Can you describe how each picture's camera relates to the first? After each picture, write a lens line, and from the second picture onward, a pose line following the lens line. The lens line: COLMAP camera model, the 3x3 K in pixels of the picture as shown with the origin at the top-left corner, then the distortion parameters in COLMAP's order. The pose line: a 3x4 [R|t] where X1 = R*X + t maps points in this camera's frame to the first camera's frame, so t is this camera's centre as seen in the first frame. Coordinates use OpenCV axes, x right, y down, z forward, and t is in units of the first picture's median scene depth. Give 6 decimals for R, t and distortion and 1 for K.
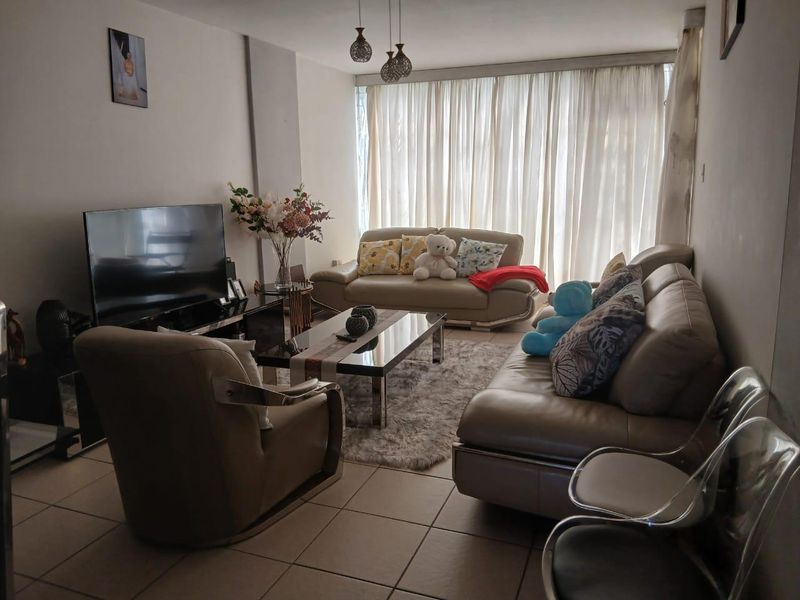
lens RADIAL K [[614.3, 0, 397.6], [0, 614.3, 301.1], [0, 0, 1]] dist [0.055398, -0.065311]
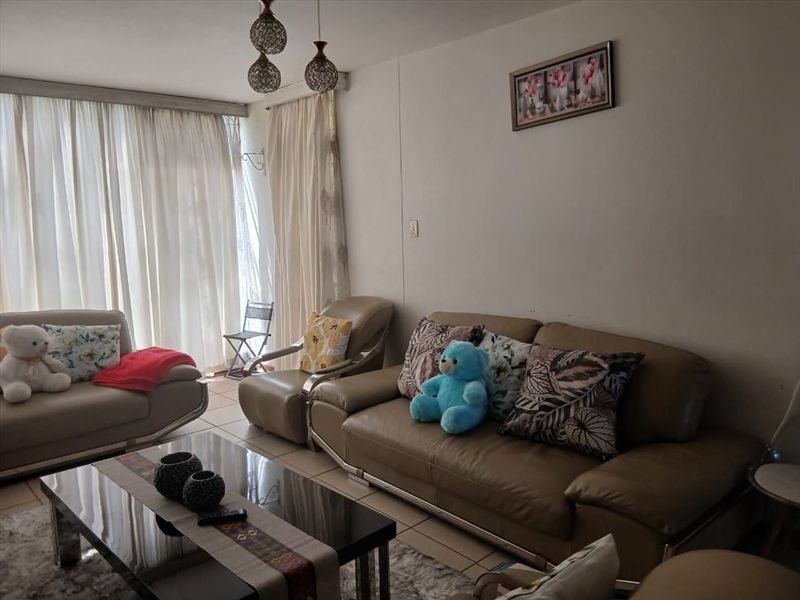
lens RADIAL K [[614.3, 0, 398.9], [0, 614.3, 297.1], [0, 0, 1]] dist [0.055398, -0.065311]
pose [[0.454449, -0.110077, 0.883945, -0.315066], [0.191050, 0.981287, 0.023977, -0.077256], [-0.870043, 0.157982, 0.466976, 0.356349]]
